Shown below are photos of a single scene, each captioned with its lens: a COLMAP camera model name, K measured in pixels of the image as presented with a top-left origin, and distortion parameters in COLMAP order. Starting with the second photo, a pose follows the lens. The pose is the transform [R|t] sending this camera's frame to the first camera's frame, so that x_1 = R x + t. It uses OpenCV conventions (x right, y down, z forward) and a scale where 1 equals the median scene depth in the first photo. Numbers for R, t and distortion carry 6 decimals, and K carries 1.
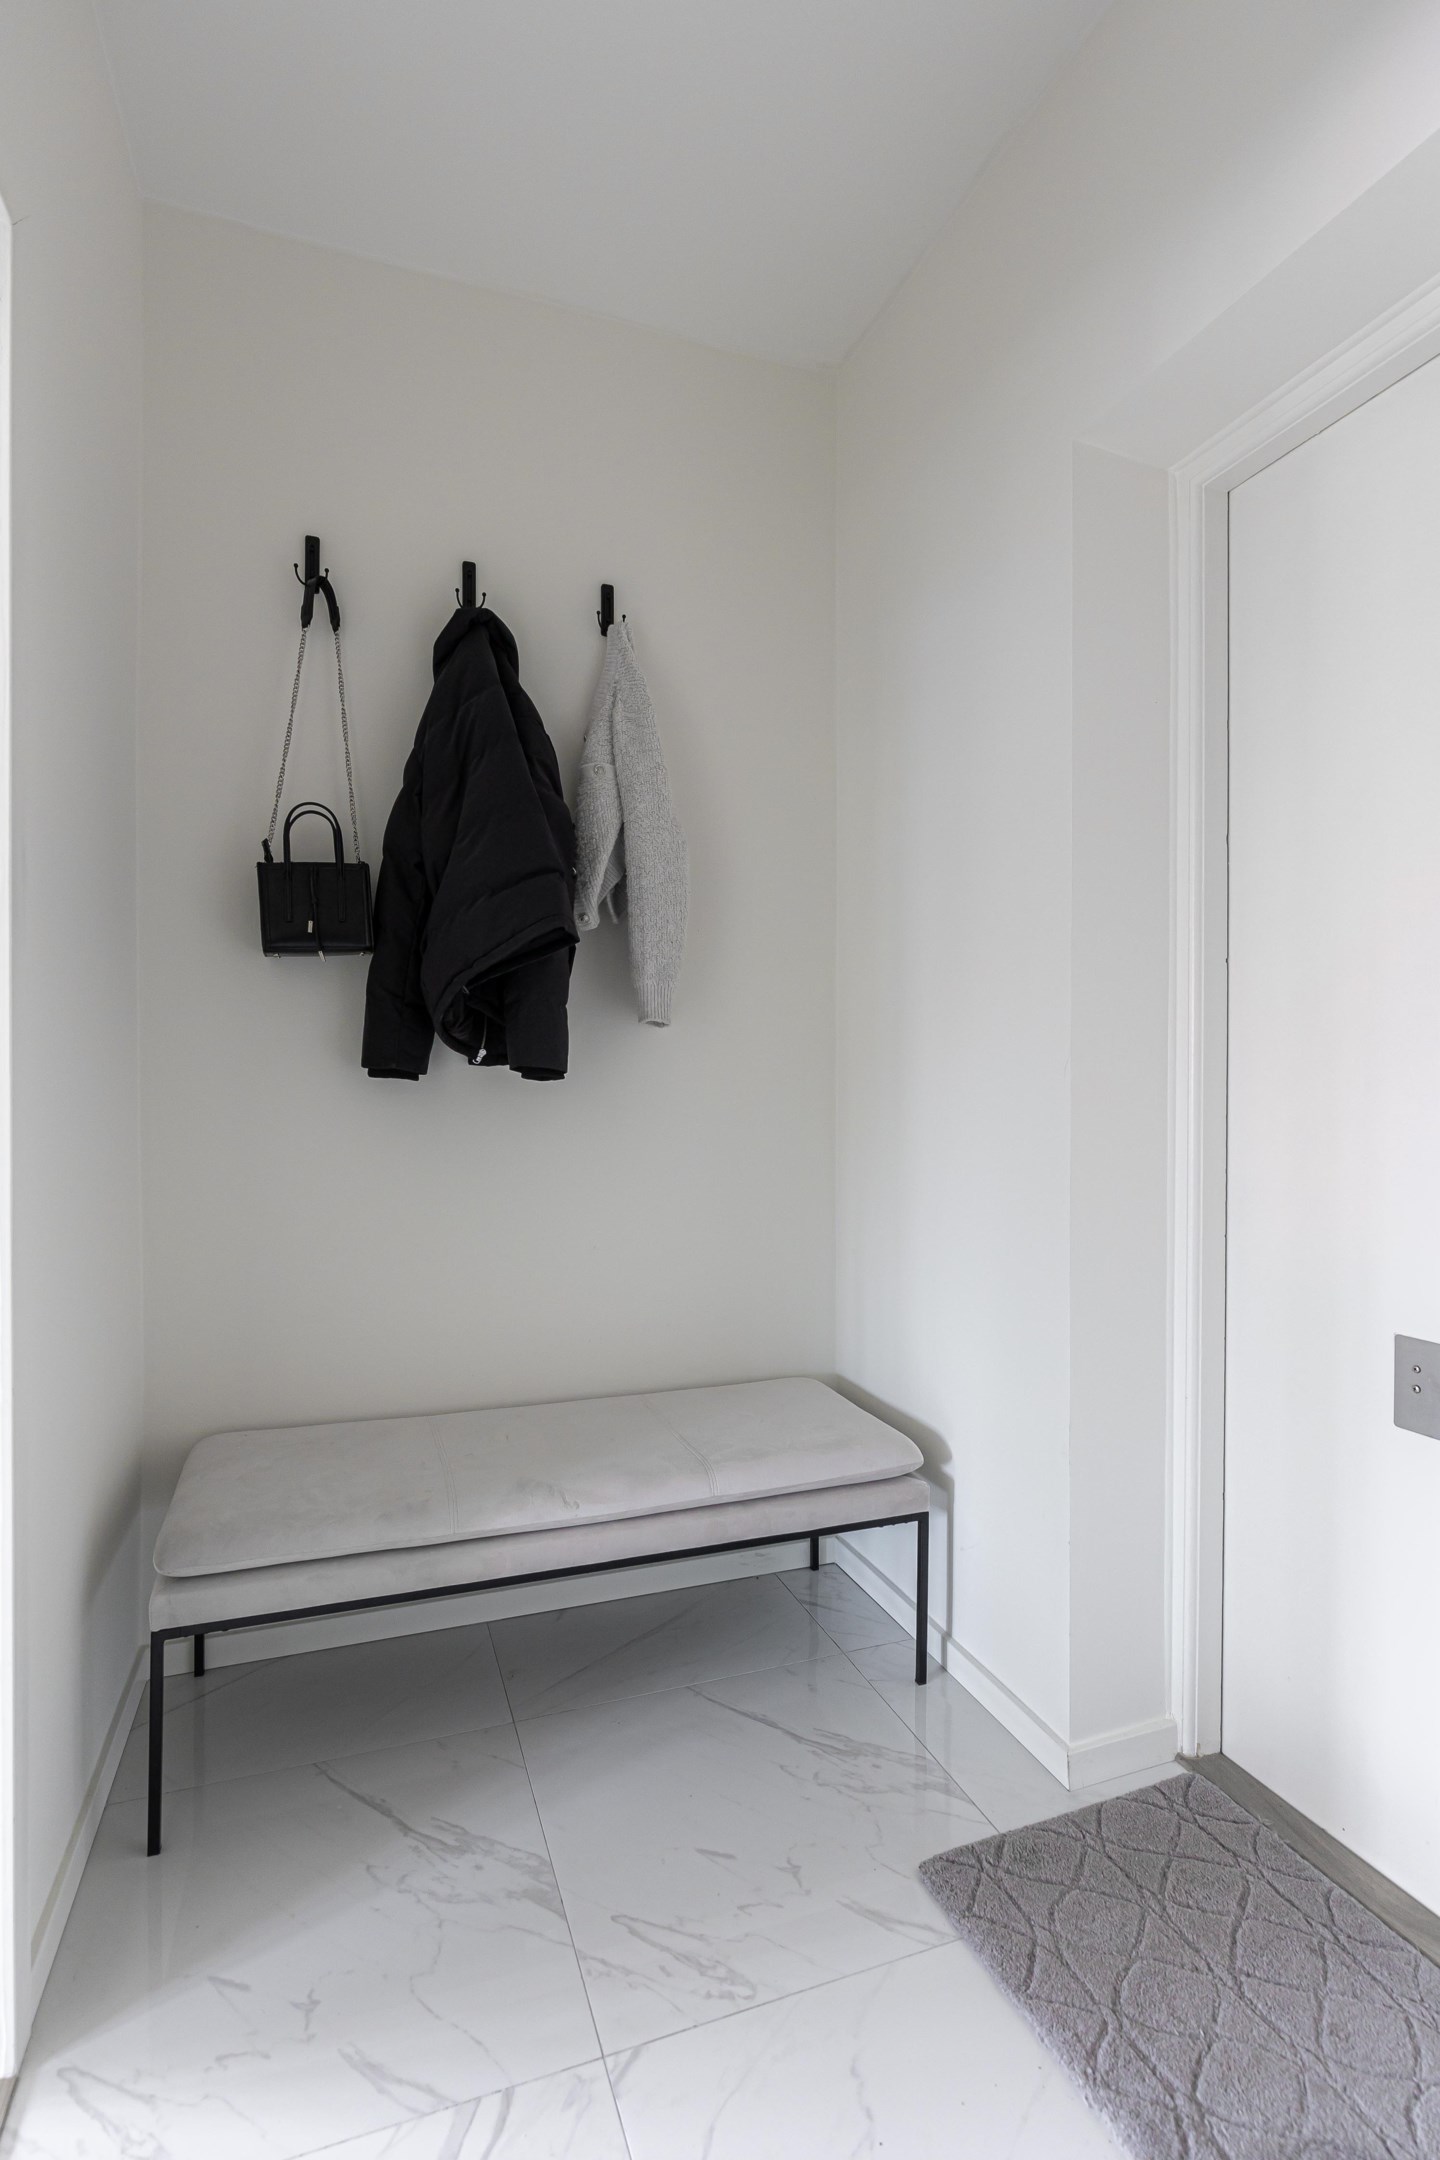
lens RADIAL K [[1009.6, 0, 720.0], [0, 1009.6, 1080.0], [0, 0, 1]] dist [-0.001469, -0.000388]
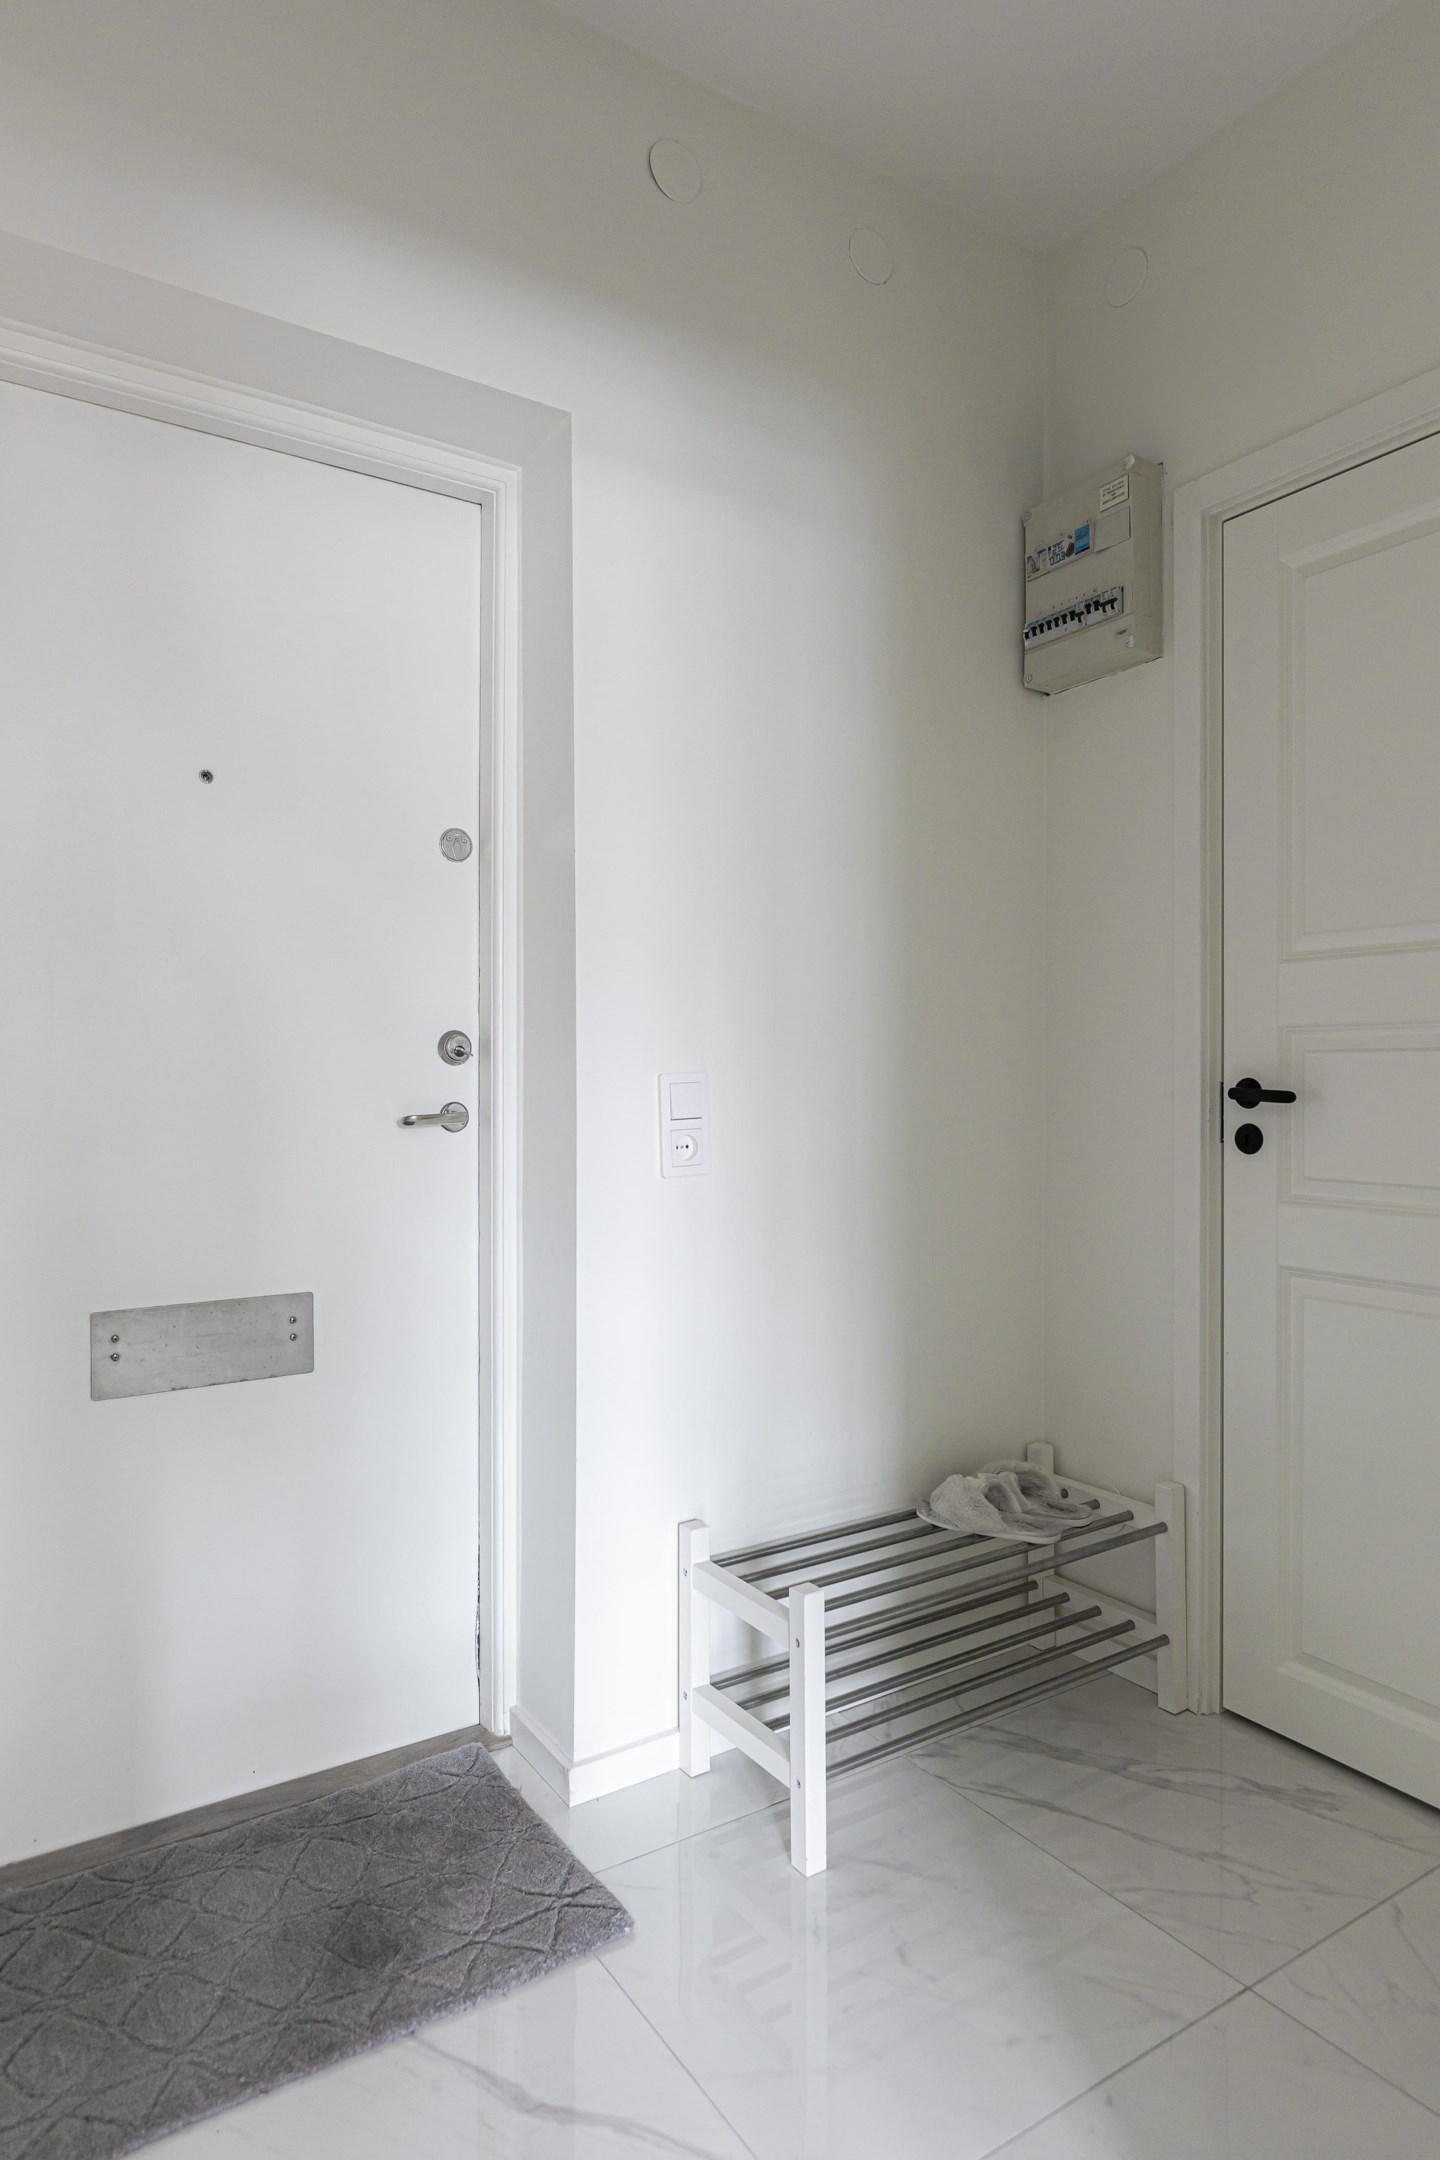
lens RADIAL K [[1272.1, 0, 720.0], [0, 1272.1, 1080.0], [0, 0, 1]] dist [-0.002226, -0.000523]
pose [[-0.220379, -0.010482, 0.975358, -0.850571], [-0.005434, 0.999940, 0.009518, -0.004303], [-0.975399, -0.003202, -0.220423, 0.749811]]
